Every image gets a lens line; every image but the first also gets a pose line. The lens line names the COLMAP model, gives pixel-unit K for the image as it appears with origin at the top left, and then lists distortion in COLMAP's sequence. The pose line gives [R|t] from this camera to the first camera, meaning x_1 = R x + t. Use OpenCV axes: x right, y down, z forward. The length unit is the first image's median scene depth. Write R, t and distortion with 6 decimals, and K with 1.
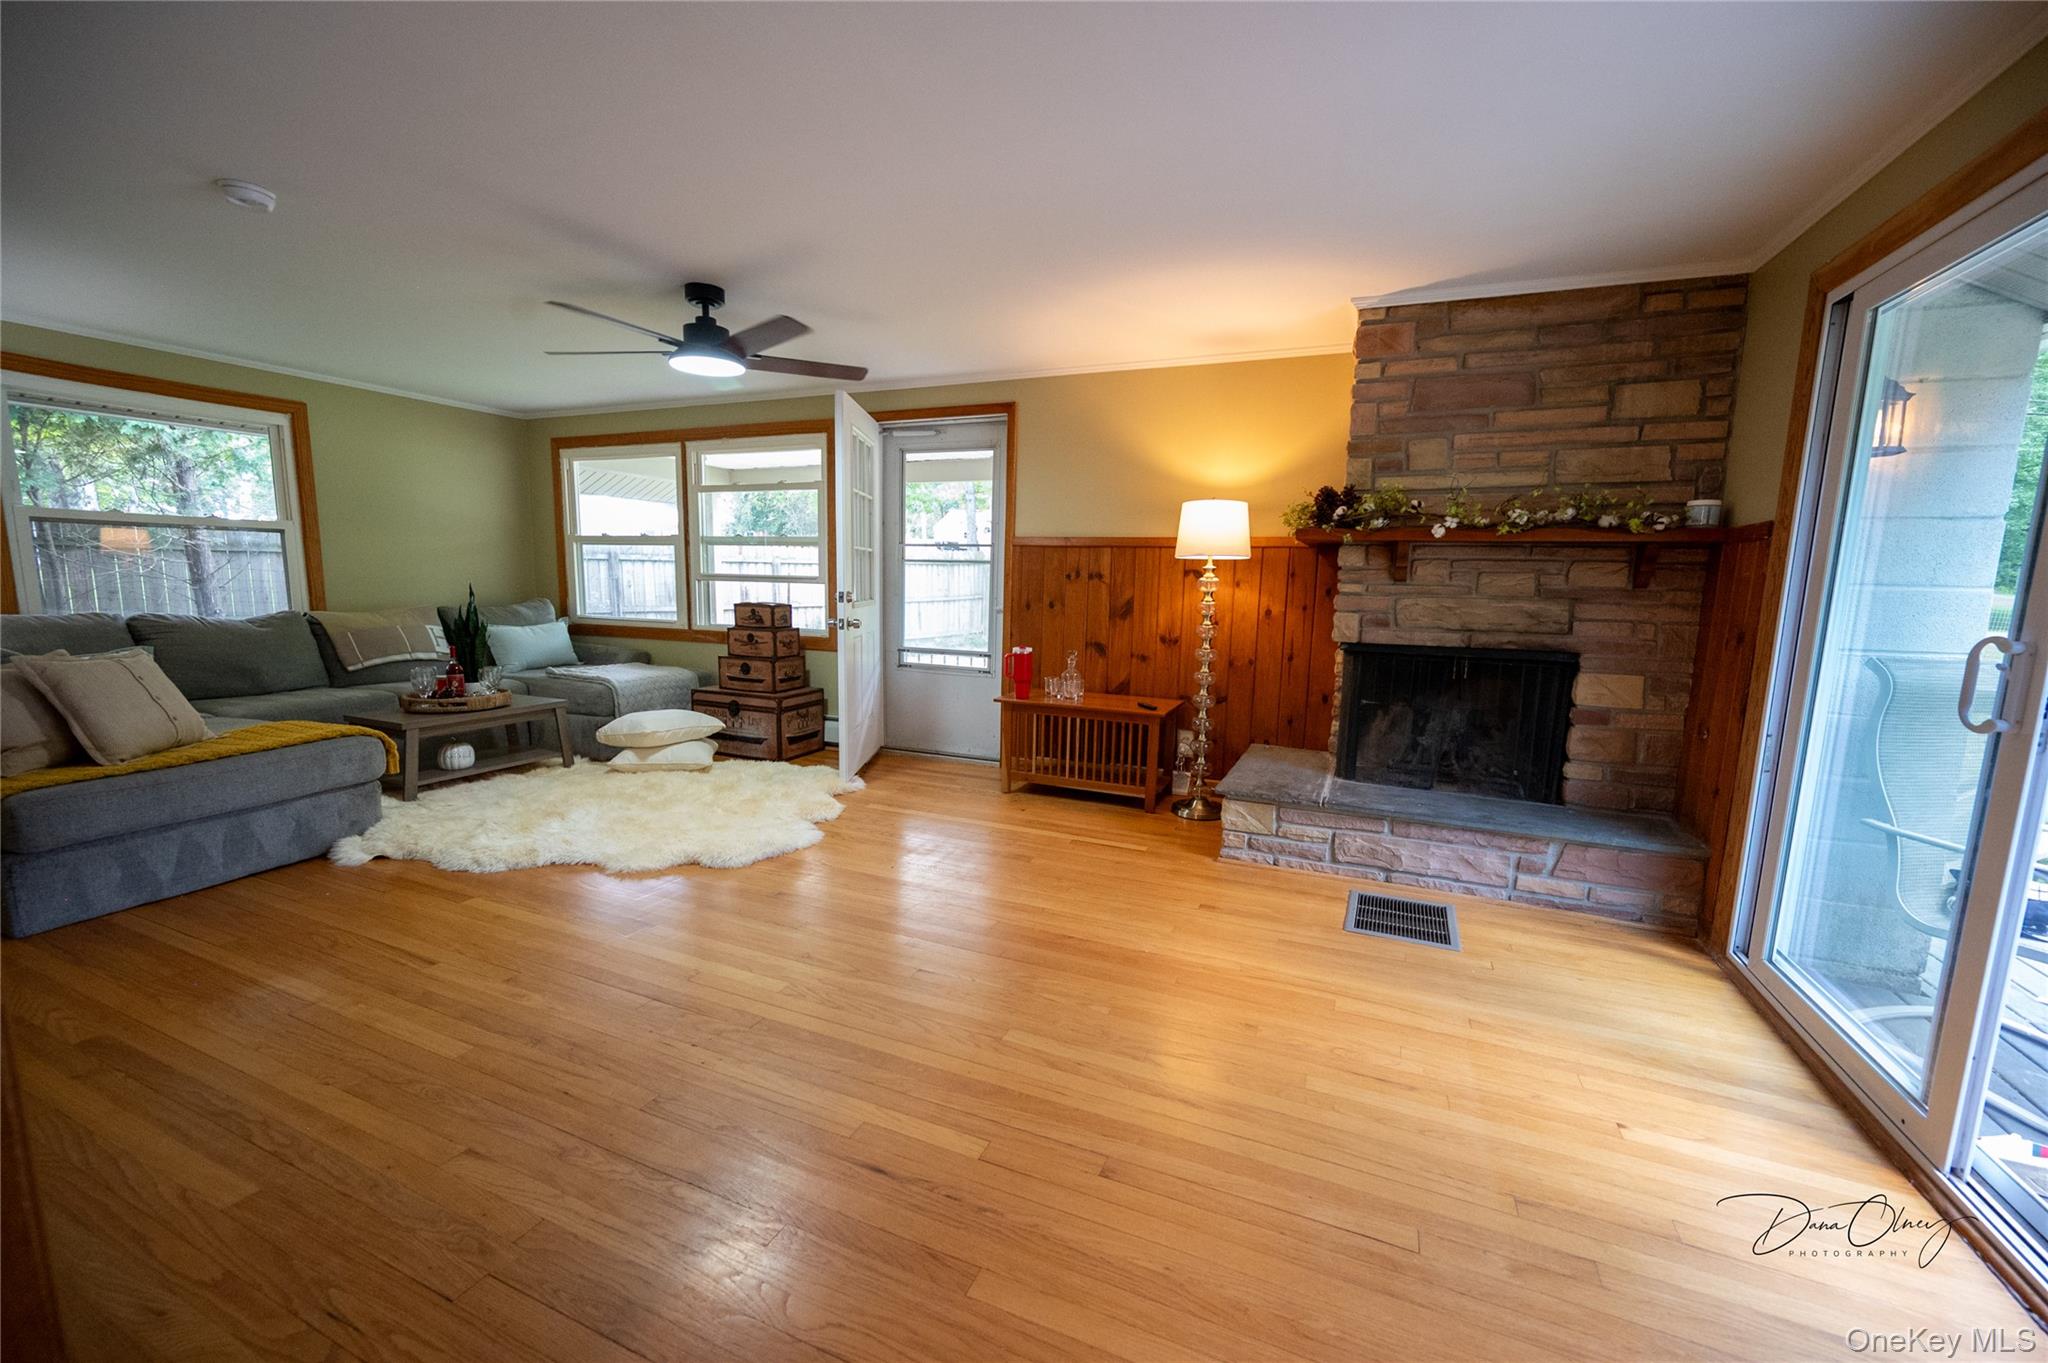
lens RADIAL K [[802.4, 0, 1017.9], [0, 802.4, 684.9], [0, 0, 1]] dist [-0.006785, 0.000059]
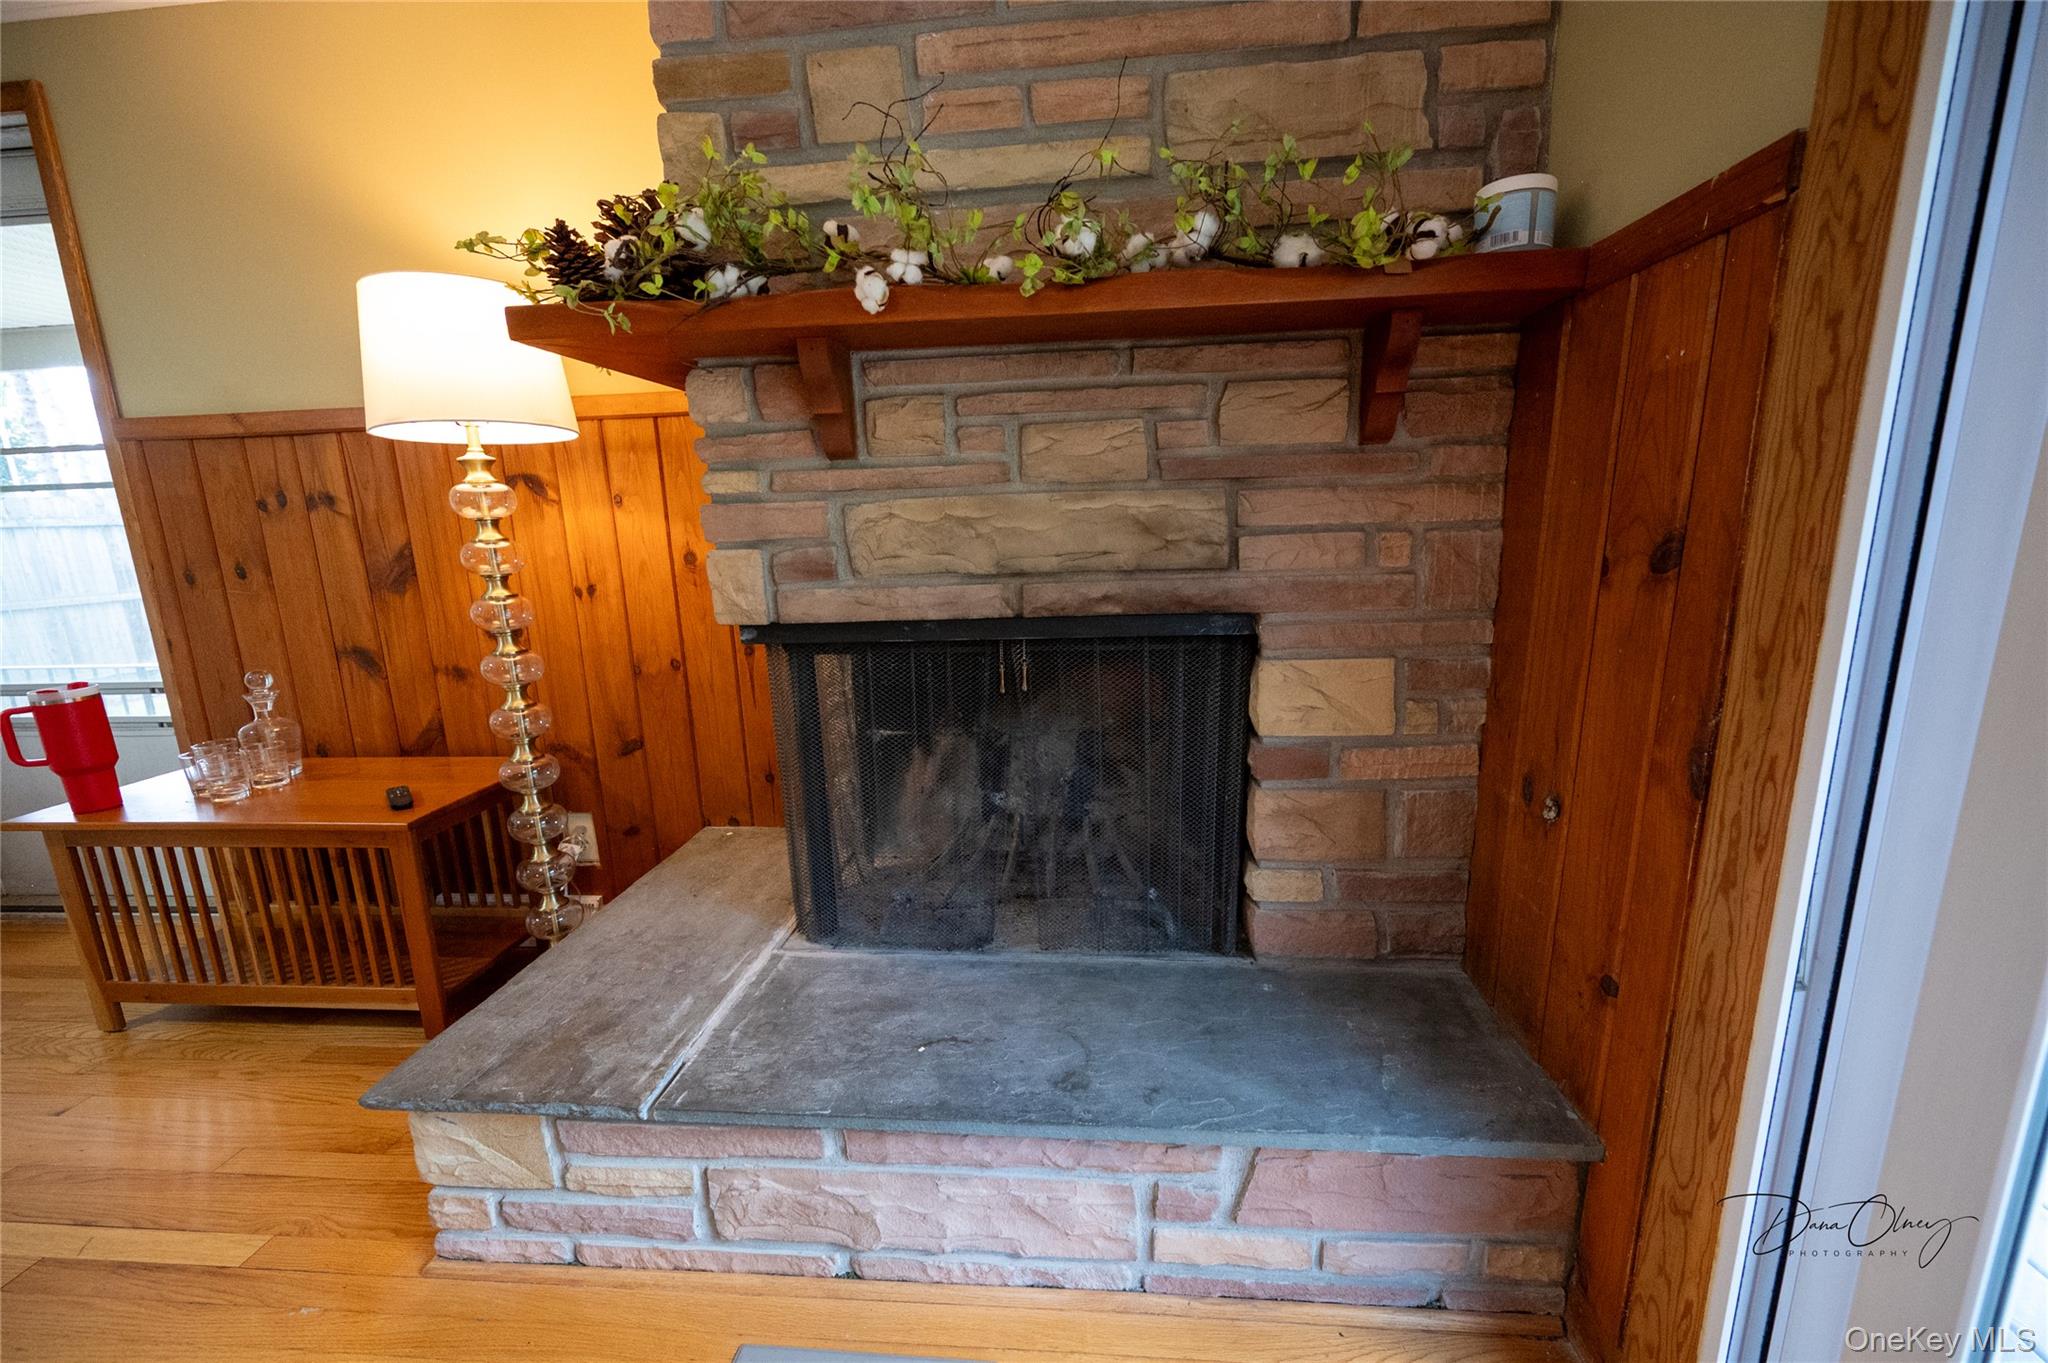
lens RADIAL K [[802.4, 0, 1030.0], [0, 802.4, 682.8], [0, 0, 1]] dist [-0.006785, 0.000059]
pose [[0.945871, -0.113878, 0.303909, 0.460394], [0.093724, 0.992367, 0.080147, -0.047989], [-0.310716, -0.047325, 0.949324, 0.641005]]
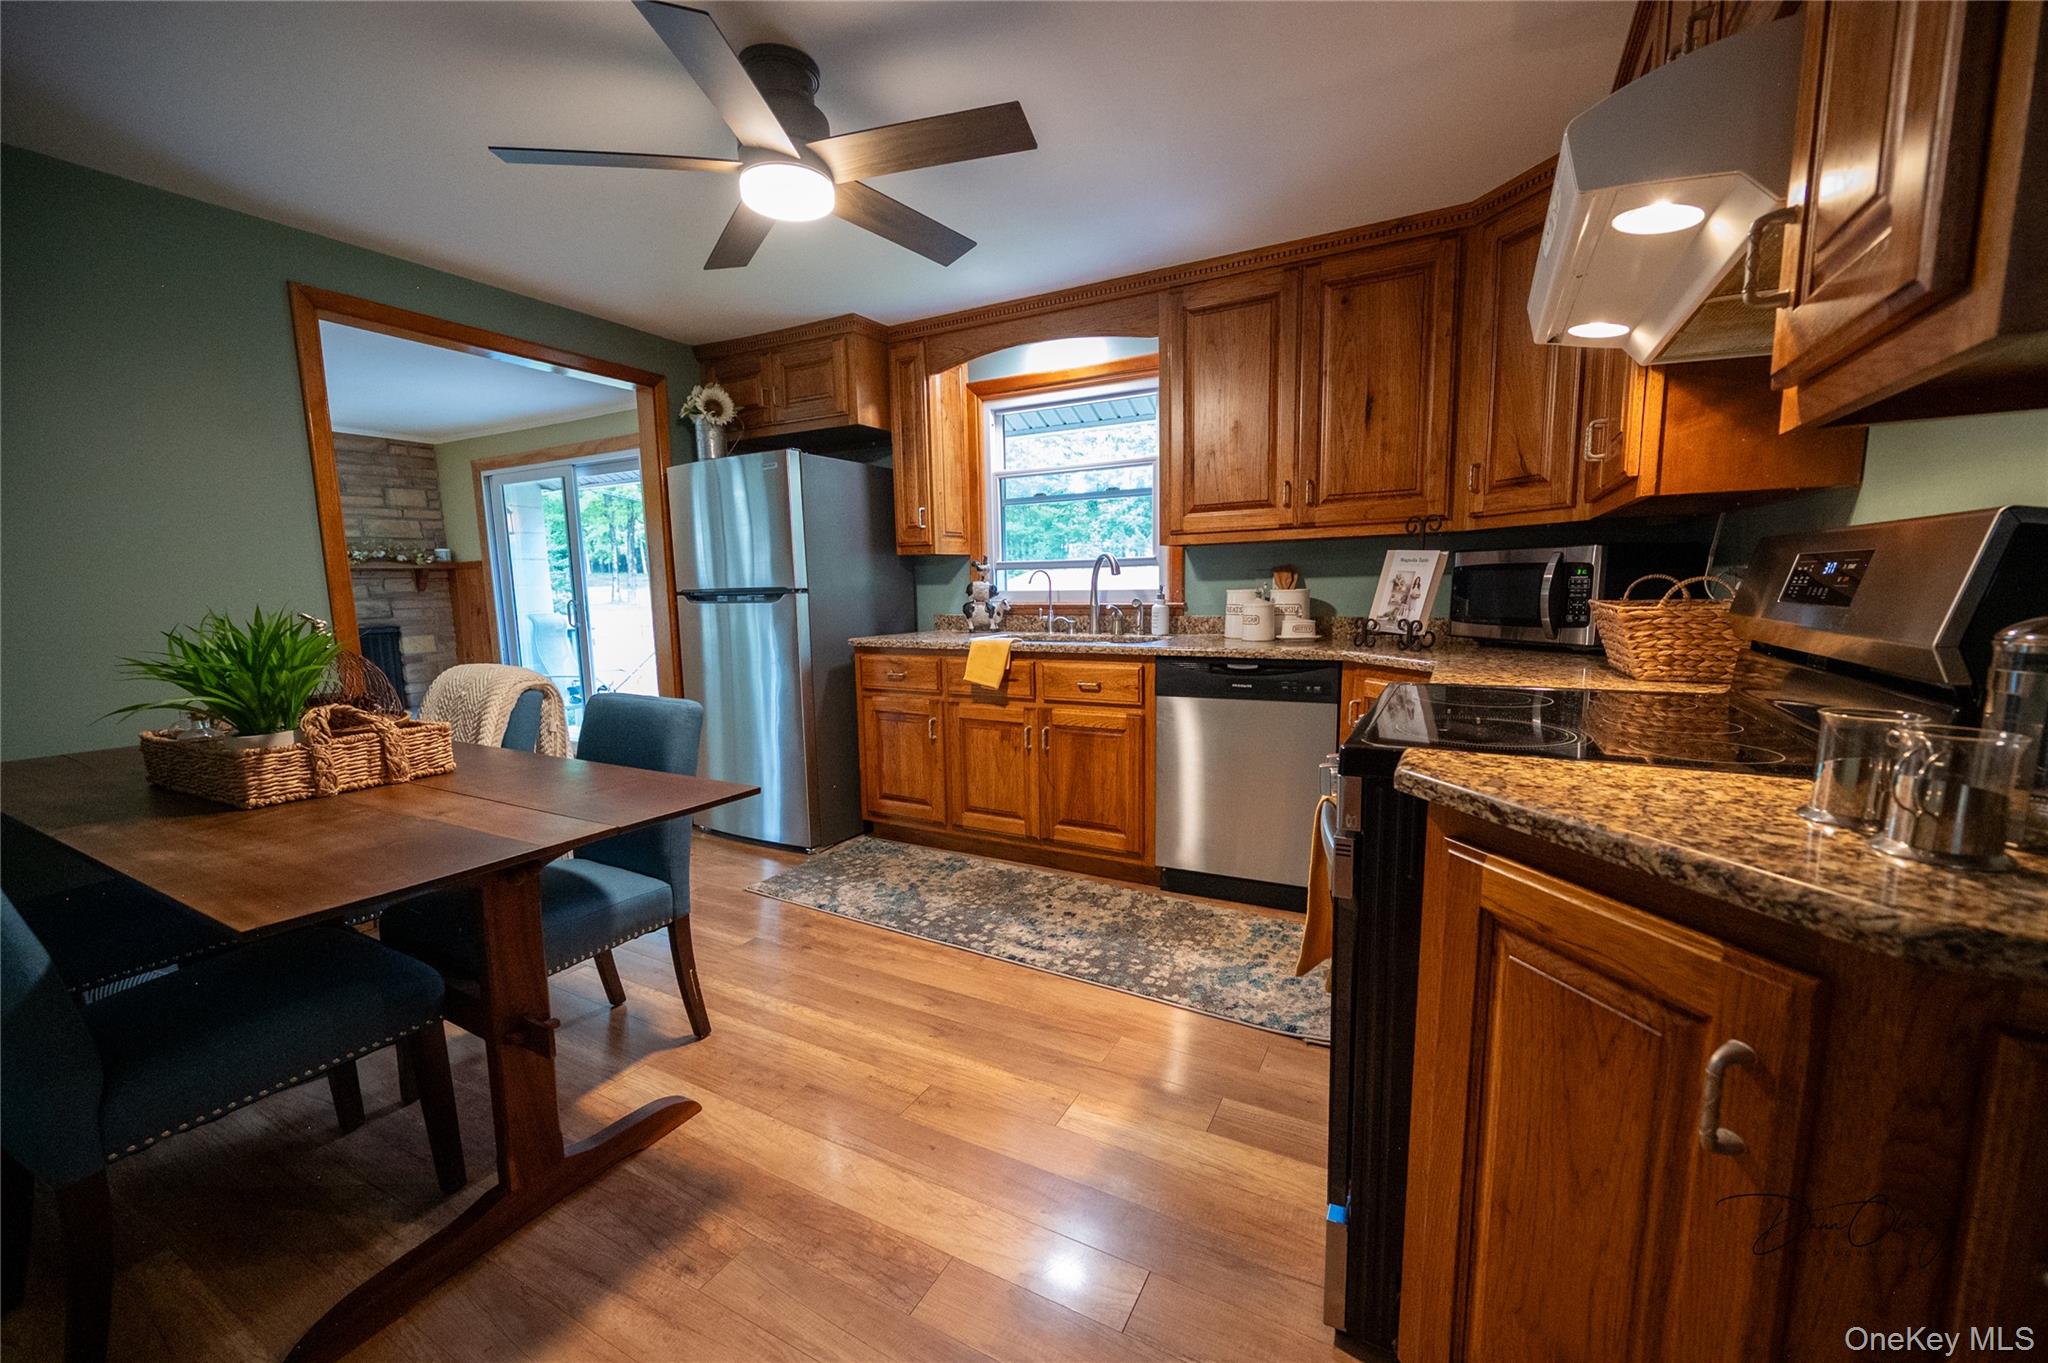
lens RADIAL K [[802.4, 0, 1022.5], [0, 802.4, 691.2], [0, 0, 1]] dist [-0.006785, 0.000059]
pose [[0.089805, -0.156524, 0.983583, -1.047404], [0.161113, 0.976849, 0.140742, 0.080630], [-0.982842, 0.145828, 0.112944, -0.639690]]
